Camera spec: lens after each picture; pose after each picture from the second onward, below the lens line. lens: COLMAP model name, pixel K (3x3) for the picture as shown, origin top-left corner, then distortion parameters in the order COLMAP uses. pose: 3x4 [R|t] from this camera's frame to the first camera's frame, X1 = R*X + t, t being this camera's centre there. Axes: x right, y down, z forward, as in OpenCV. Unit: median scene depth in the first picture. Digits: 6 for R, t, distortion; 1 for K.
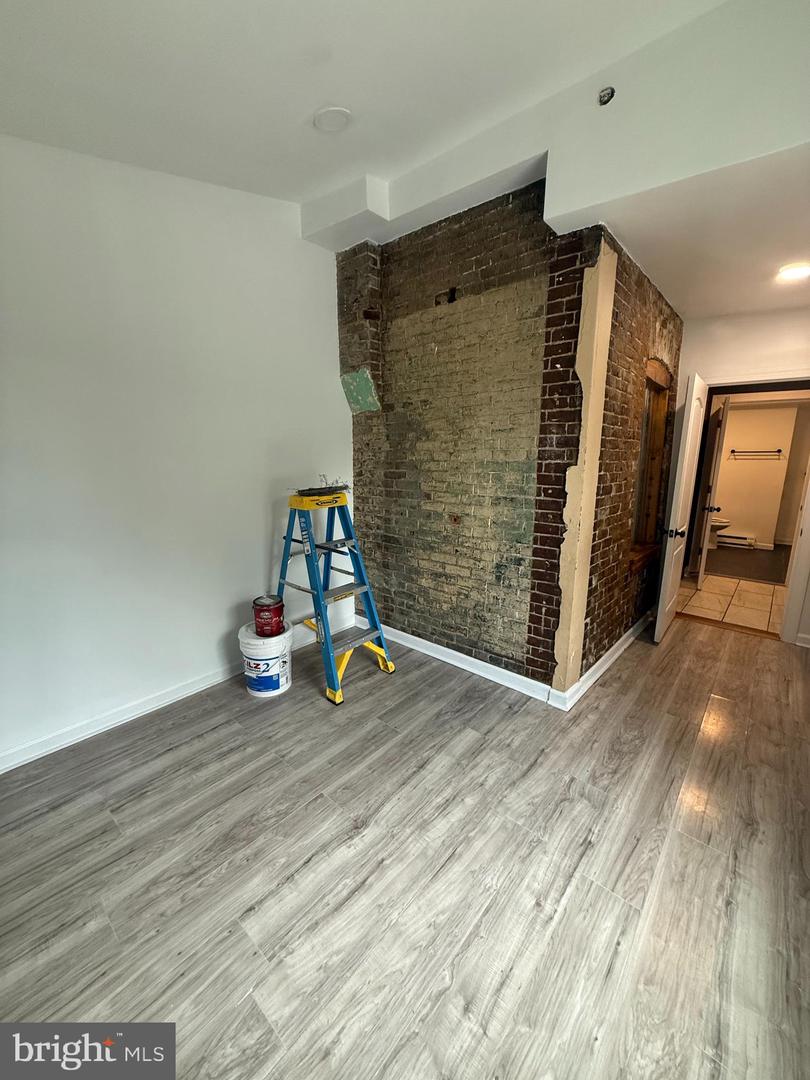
lens RADIAL K [[430.5, 0, 408.5], [0, 430.5, 533.0], [0, 0, 1]] dist [-0.000065, 0.000137]
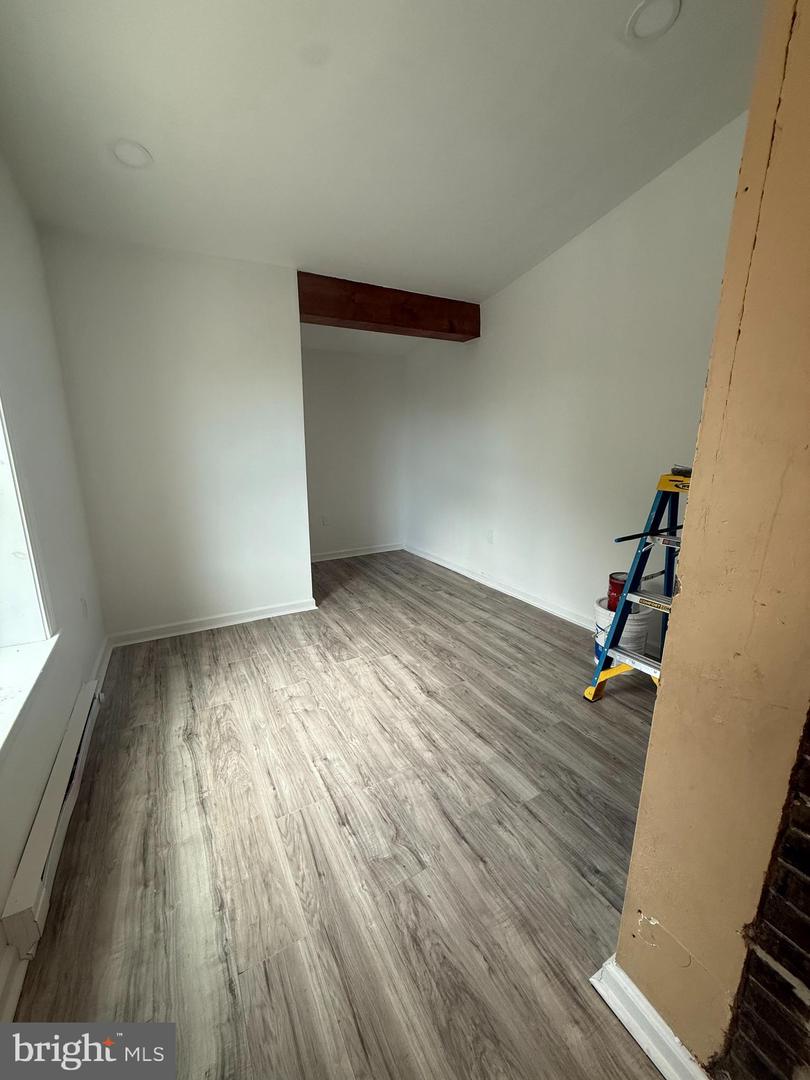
lens RADIAL K [[430.5, 0, 404.0], [0, 430.5, 540.8], [0, 0, 1]] dist [-0.000065, 0.000137]
pose [[-0.341068, 0.210705, -0.916120, 1.105688], [-0.180281, 0.941804, 0.283731, -0.164037], [0.922590, 0.261931, -0.283233, 1.217548]]
